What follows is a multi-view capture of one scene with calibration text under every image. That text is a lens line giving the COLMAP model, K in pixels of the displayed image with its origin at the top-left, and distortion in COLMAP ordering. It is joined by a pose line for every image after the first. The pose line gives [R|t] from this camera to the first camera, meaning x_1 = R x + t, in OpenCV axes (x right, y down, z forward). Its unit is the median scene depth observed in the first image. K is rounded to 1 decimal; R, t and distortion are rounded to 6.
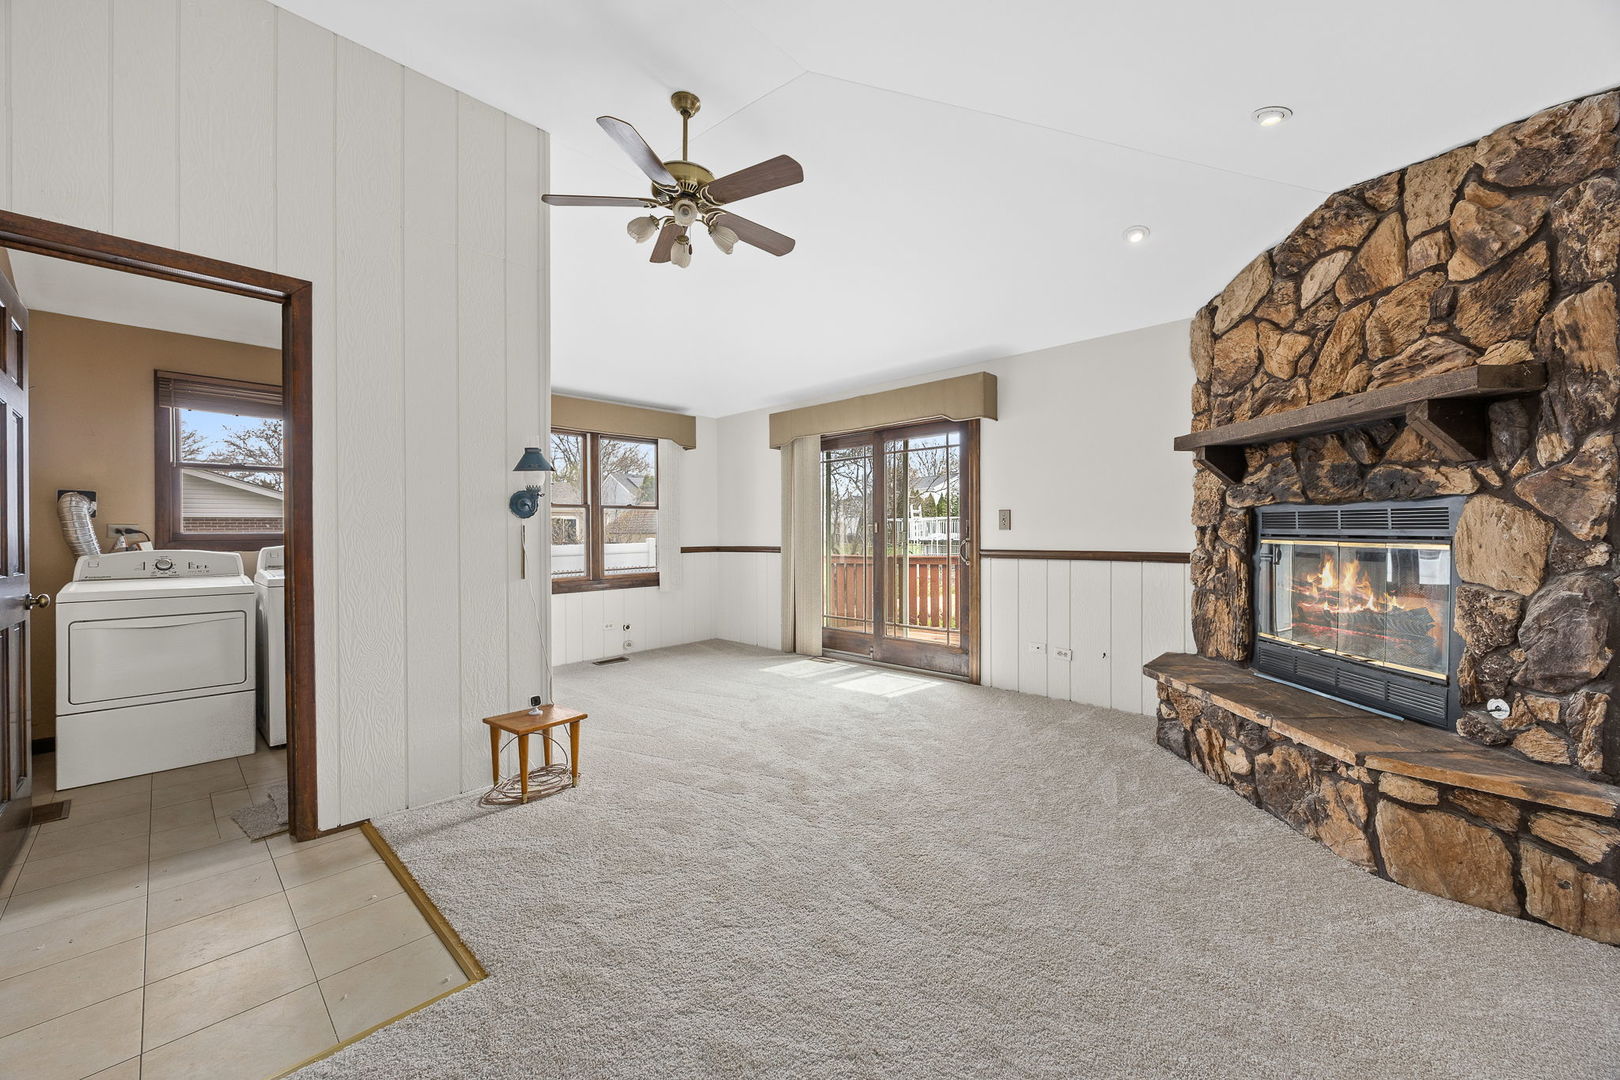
lens RADIAL K [[621.7, 0, 810.0], [0, 621.7, 540.0], [0, 0, 1]] dist [0.000934, 0.000438]
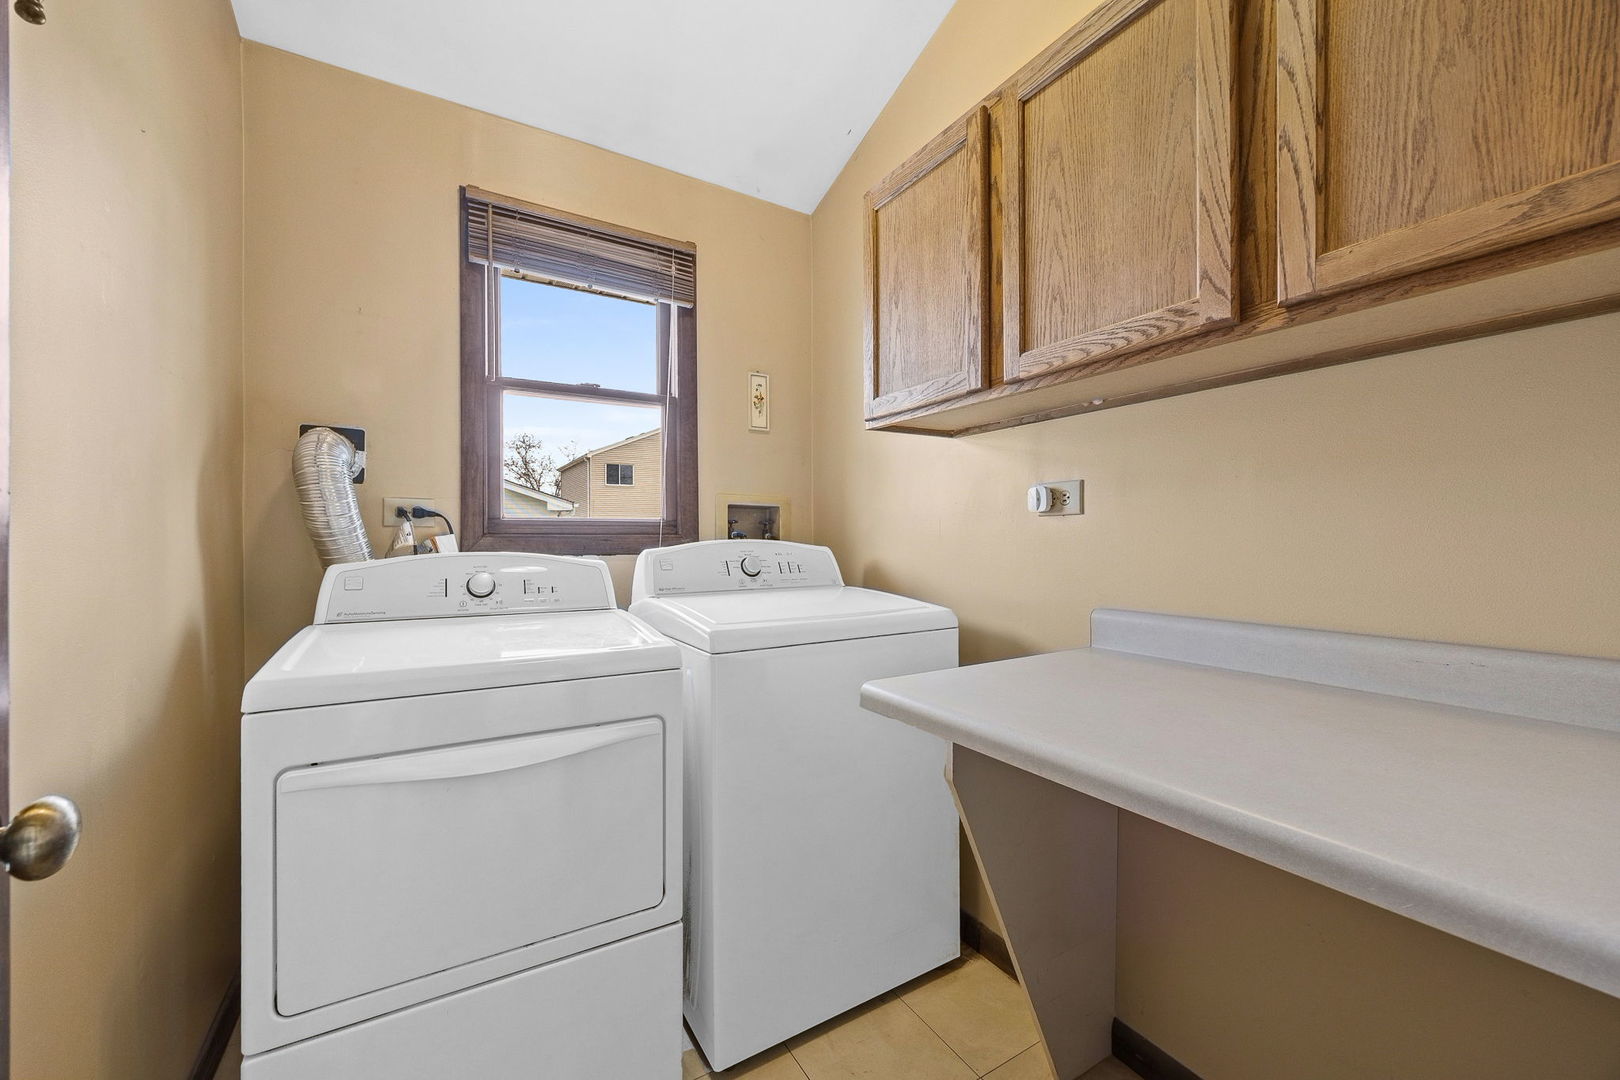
lens RADIAL K [[621.7, 0, 810.0], [0, 621.7, 540.0], [0, 0, 1]] dist [0.000934, 0.000438]
pose [[0.964216, -0.000060, -0.265118, -0.685619], [-0.001005, 0.999992, -0.003884, 0.008768], [0.265116, 0.004011, 0.964208, 0.626844]]
